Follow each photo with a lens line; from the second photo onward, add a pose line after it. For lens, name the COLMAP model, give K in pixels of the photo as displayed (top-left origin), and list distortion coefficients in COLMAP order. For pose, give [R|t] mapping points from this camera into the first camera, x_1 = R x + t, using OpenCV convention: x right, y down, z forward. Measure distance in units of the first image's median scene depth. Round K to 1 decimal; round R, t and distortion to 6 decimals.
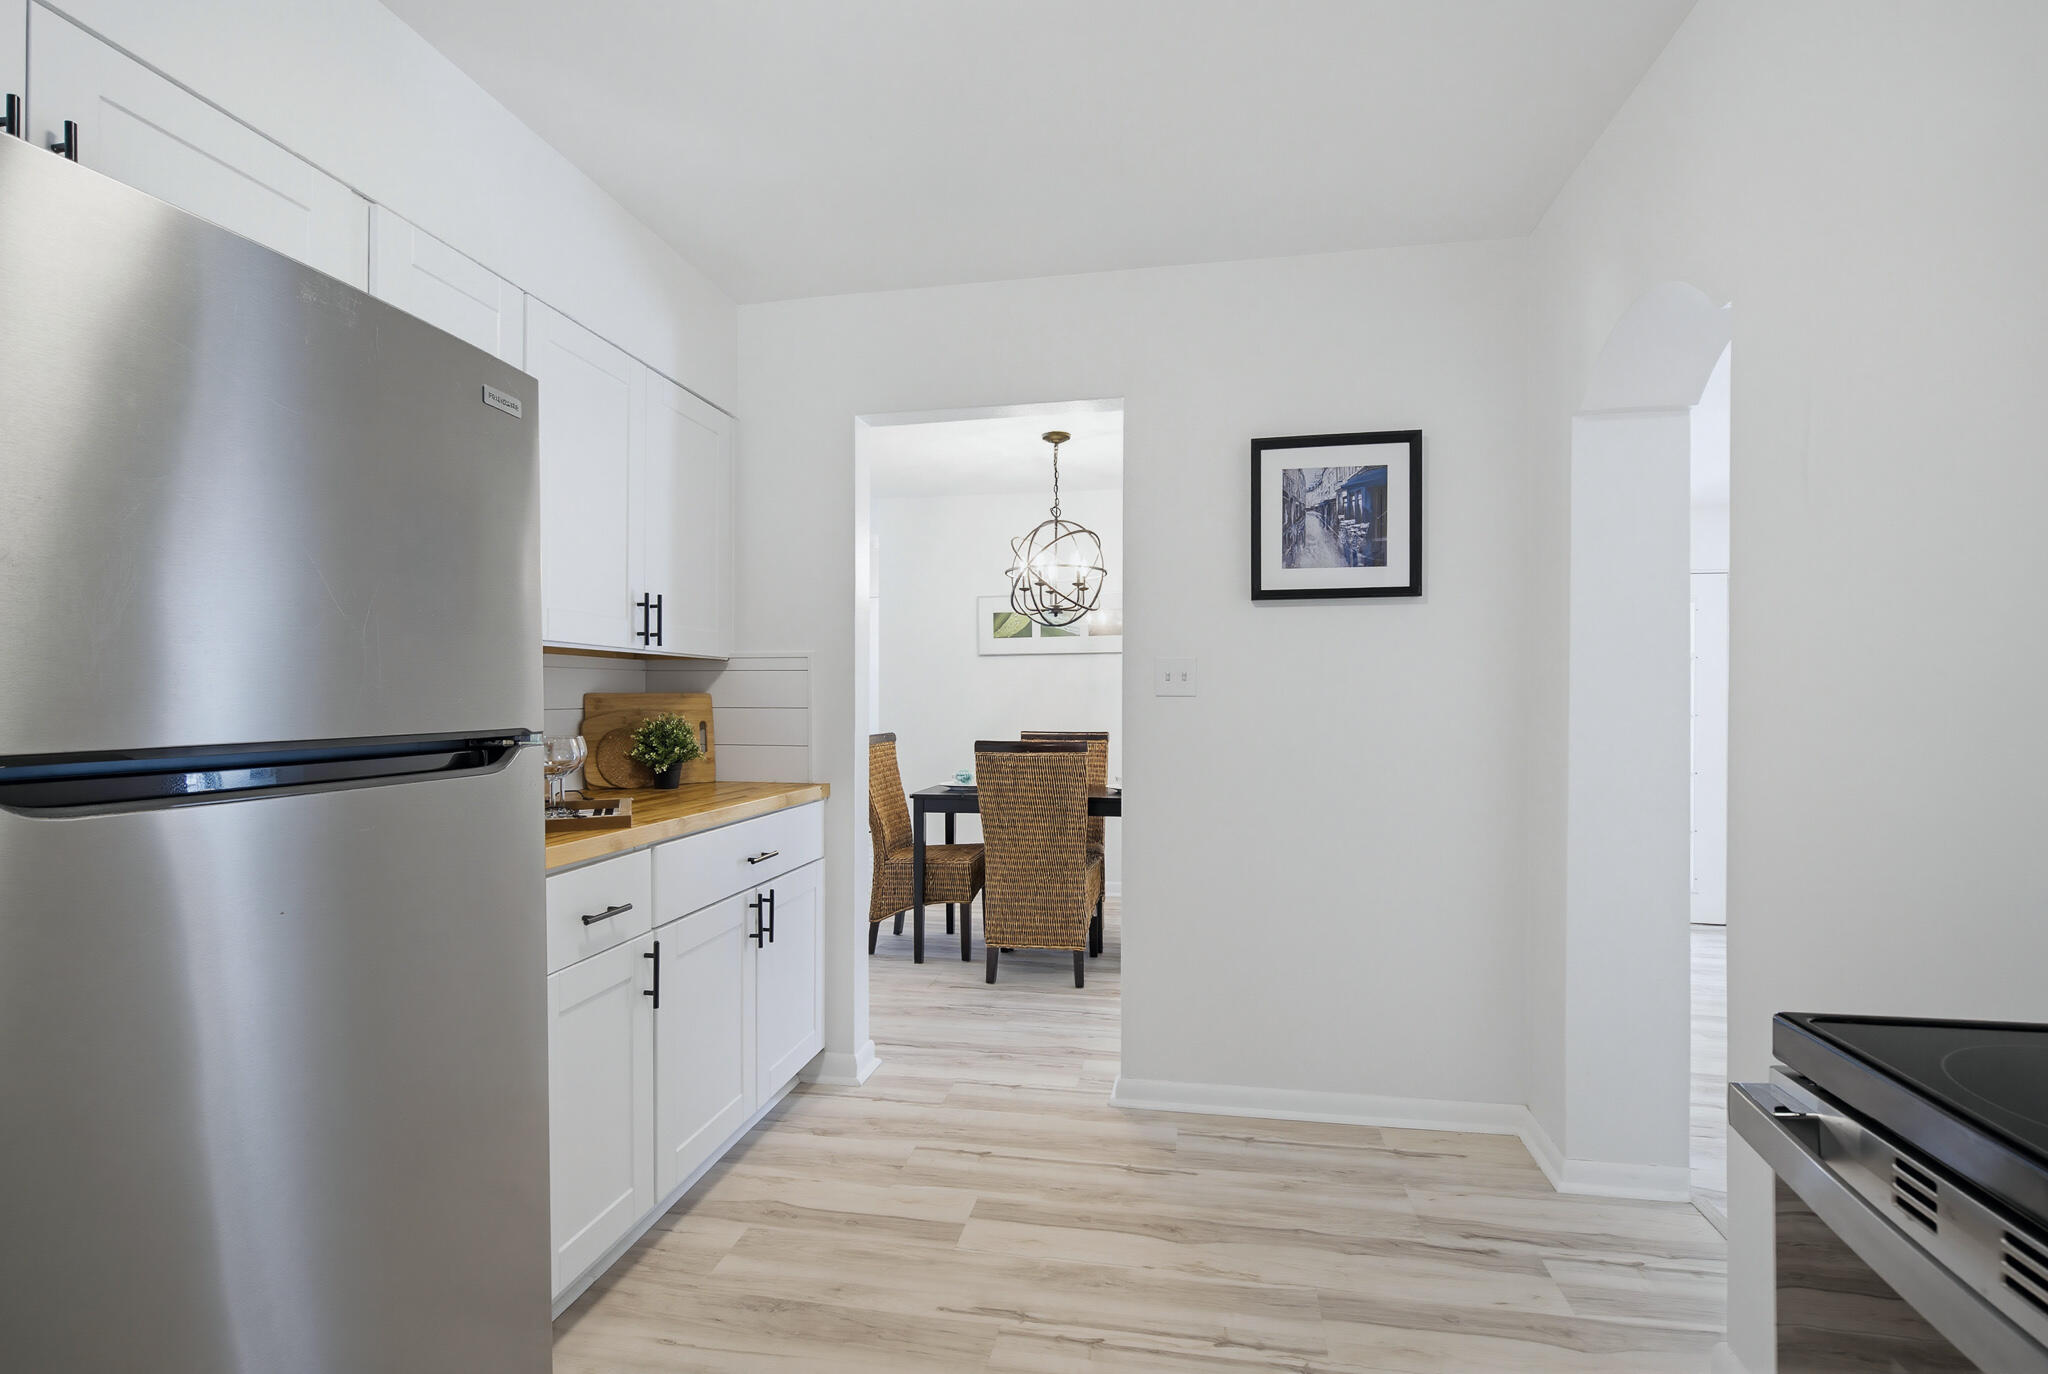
lens RADIAL K [[945.8, 0, 1026.4], [0, 945.8, 655.7], [0, 0, 1]] dist [0.003729, 0.001761]
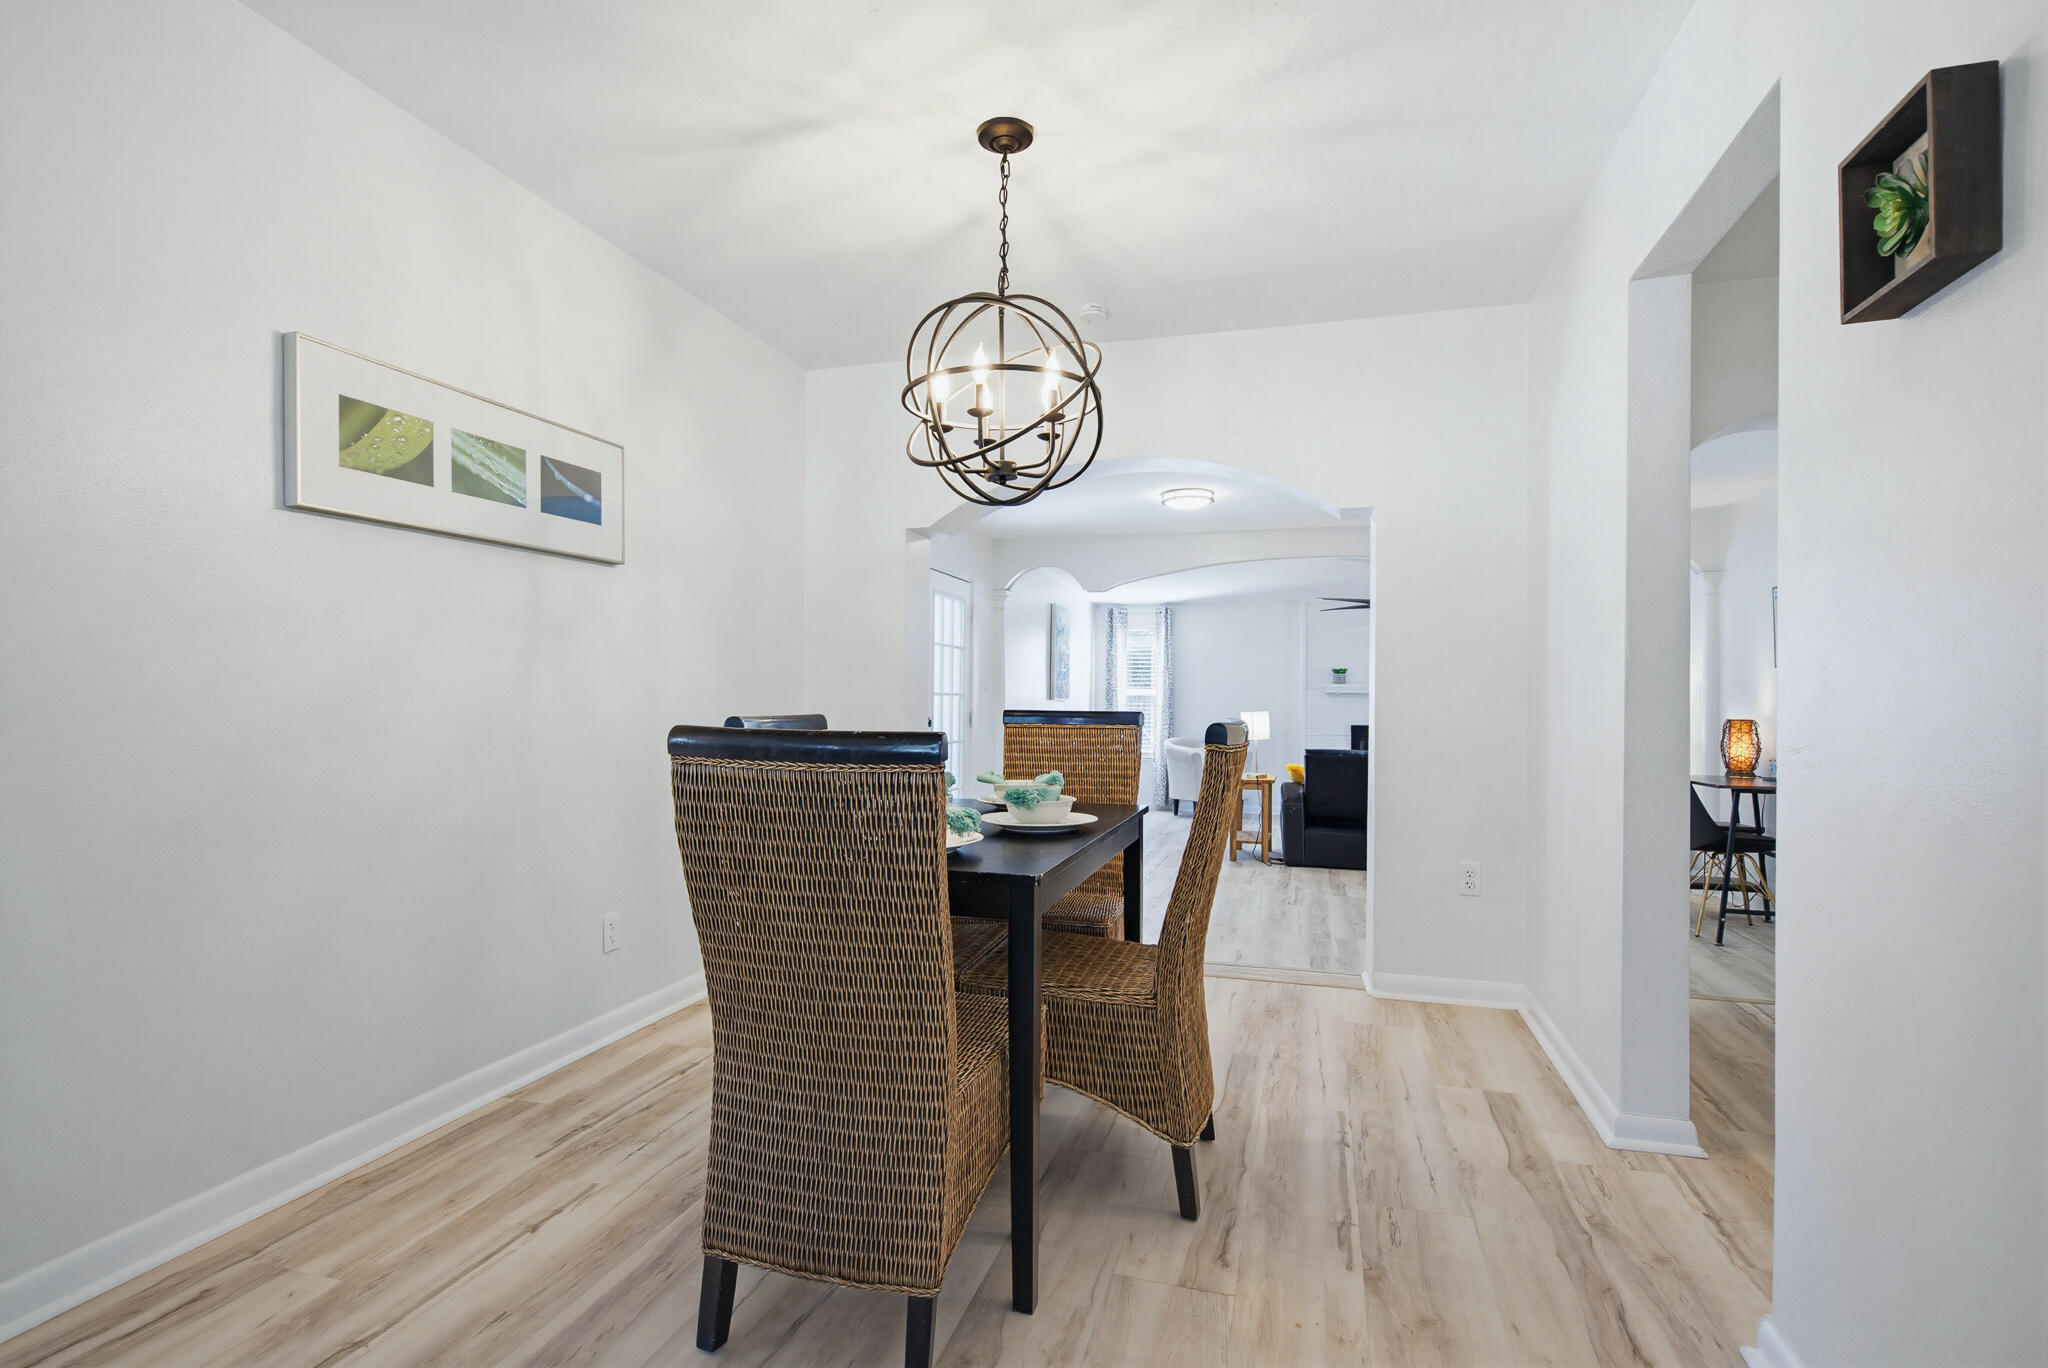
lens RADIAL K [[994.1, 0, 1025.0], [0, 994.1, 695.2], [0, 0, 1]] dist [0.004324, -0.000067]
pose [[0.102363, 0.005587, 0.994731, -0.643607], [-0.050733, 0.998712, -0.000388, 0.092037], [-0.993453, -0.050426, 0.102514, 1.199975]]
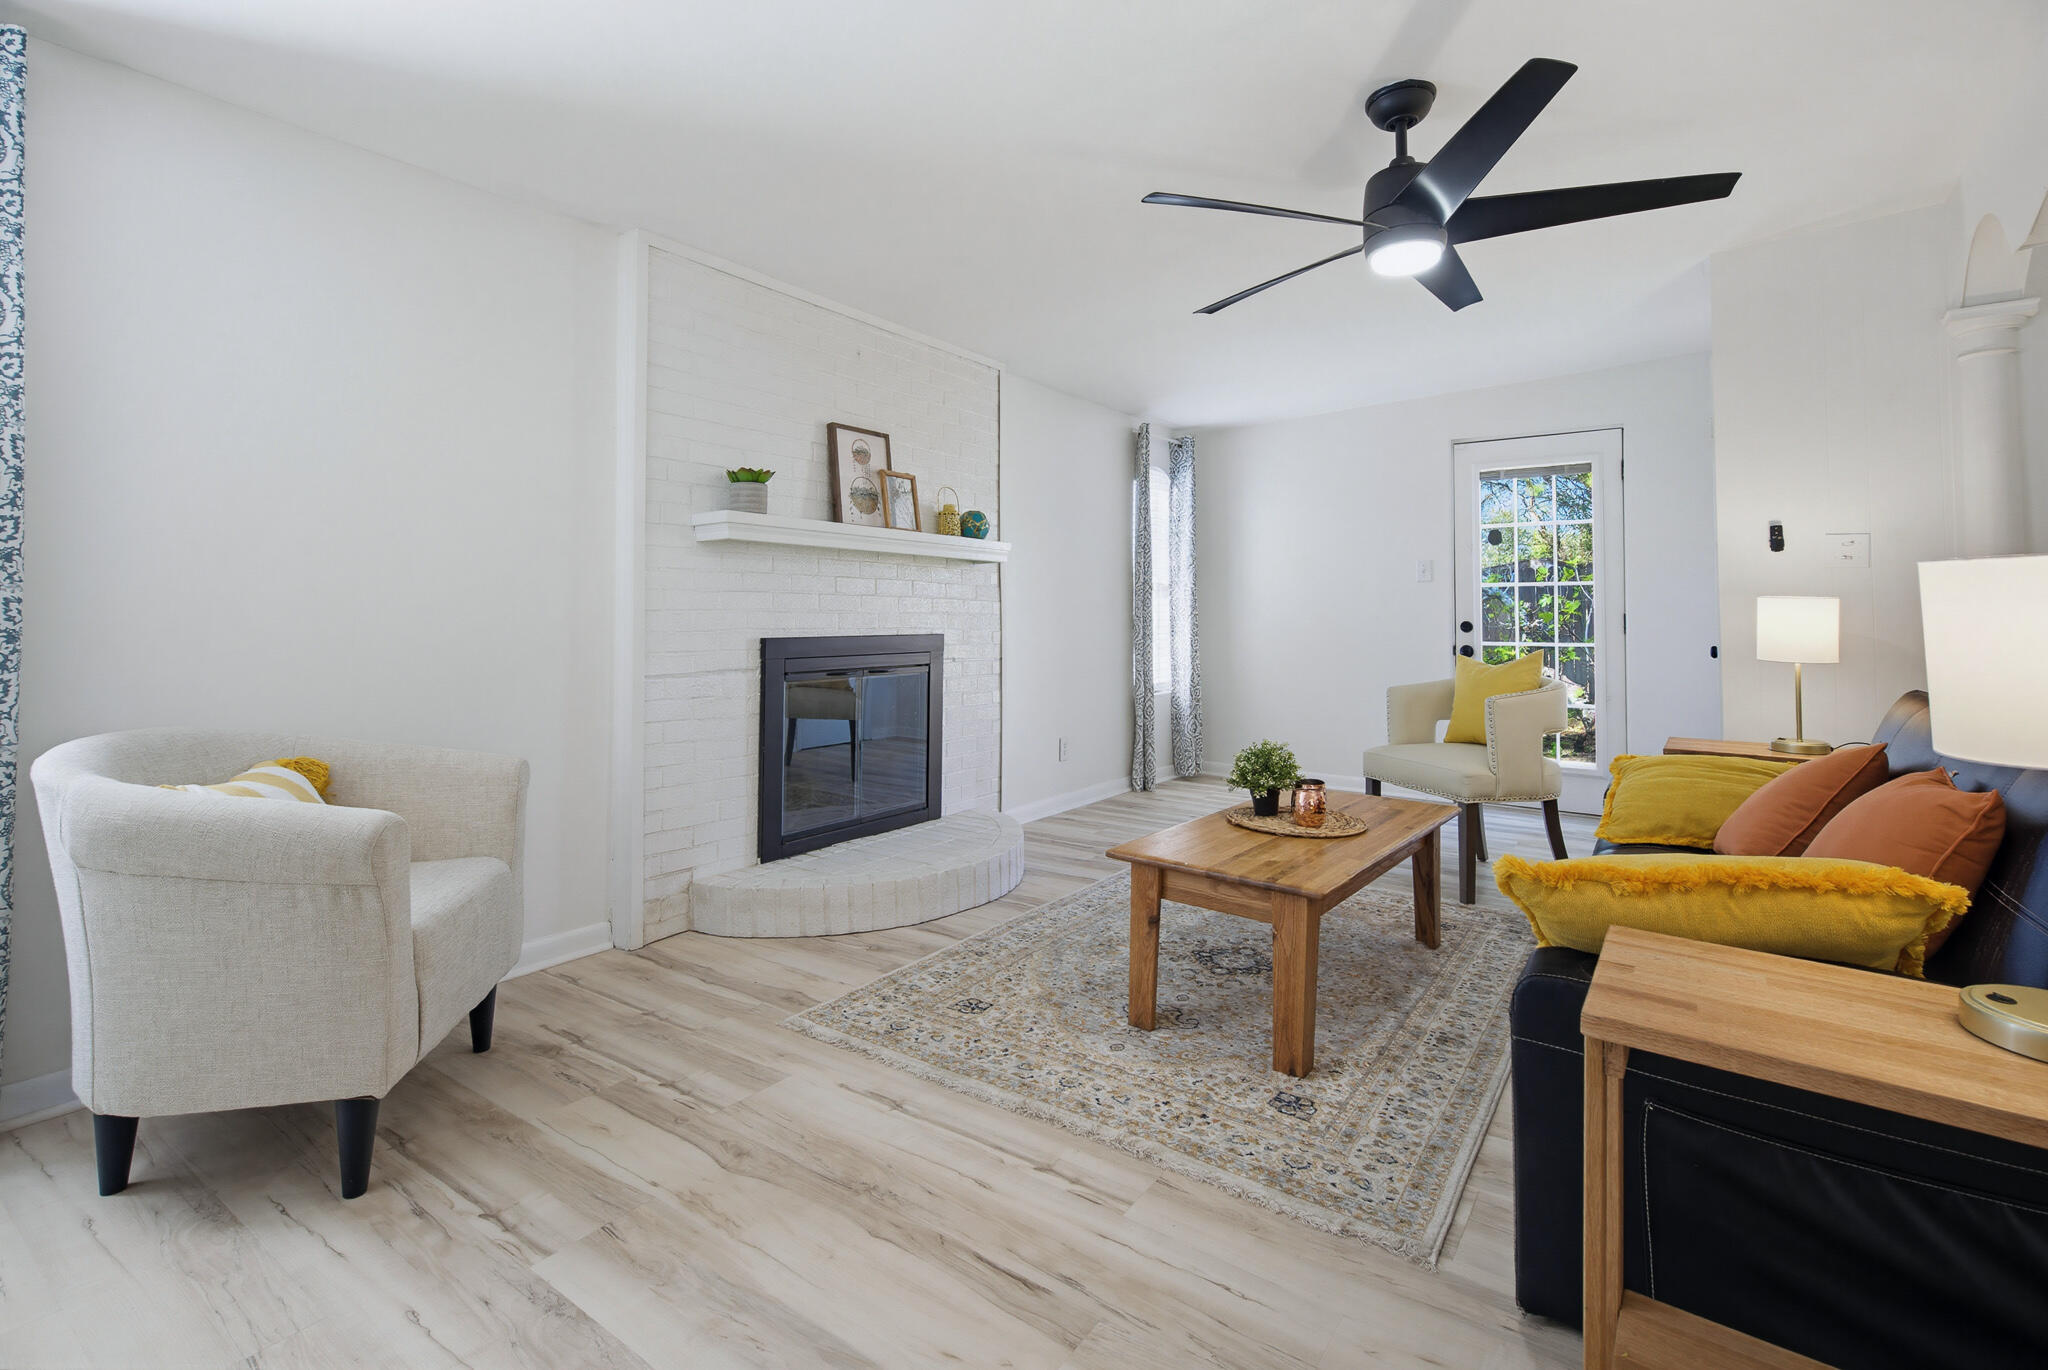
lens RADIAL K [[950.4, 0, 1025.2], [0, 950.4, 586.7], [0, 0, 1]] dist [-0.002873, -0.000705]
pose [[-0.901481, 0.009271, 0.432720, 1.734292], [-0.022515, 0.997412, -0.068275, 0.139168], [-0.432233, -0.071291, -0.898940, 1.298930]]
